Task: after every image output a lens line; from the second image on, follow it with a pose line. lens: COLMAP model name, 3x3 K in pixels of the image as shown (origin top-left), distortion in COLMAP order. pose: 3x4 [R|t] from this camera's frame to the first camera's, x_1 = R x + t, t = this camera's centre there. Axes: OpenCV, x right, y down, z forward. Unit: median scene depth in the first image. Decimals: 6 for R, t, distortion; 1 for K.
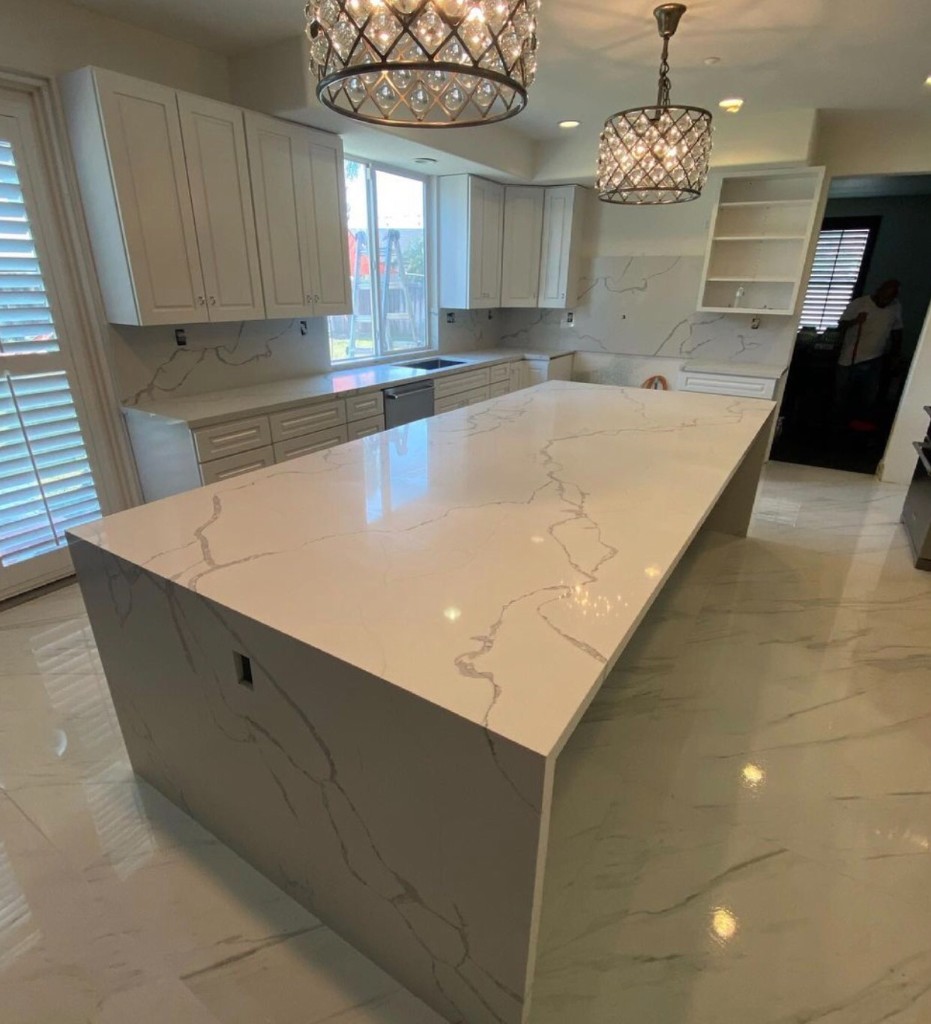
lens RADIAL K [[562.2, 0, 464.2], [0, 562.2, 512.9], [0, 0, 1]] dist [0.009523, -0.002413]
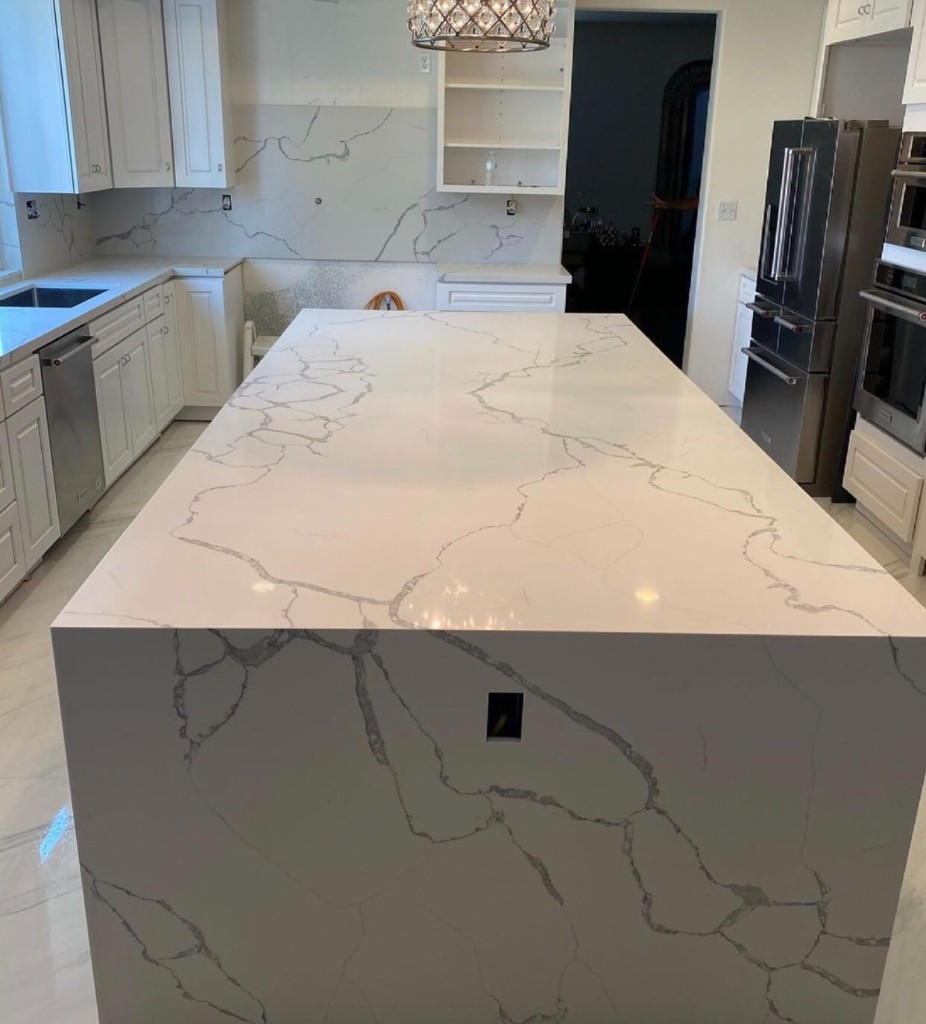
lens RADIAL K [[1046.2, 0, 462.7], [0, 1046.2, 512.1], [0, 0, 1]] dist [0.037688, 0.000000]
pose [[0.831602, -0.180985, 0.525054, -0.288473], [0.197988, 0.979906, 0.024191, -0.008438], [-0.518882, 0.083837, 0.850725, -0.046914]]
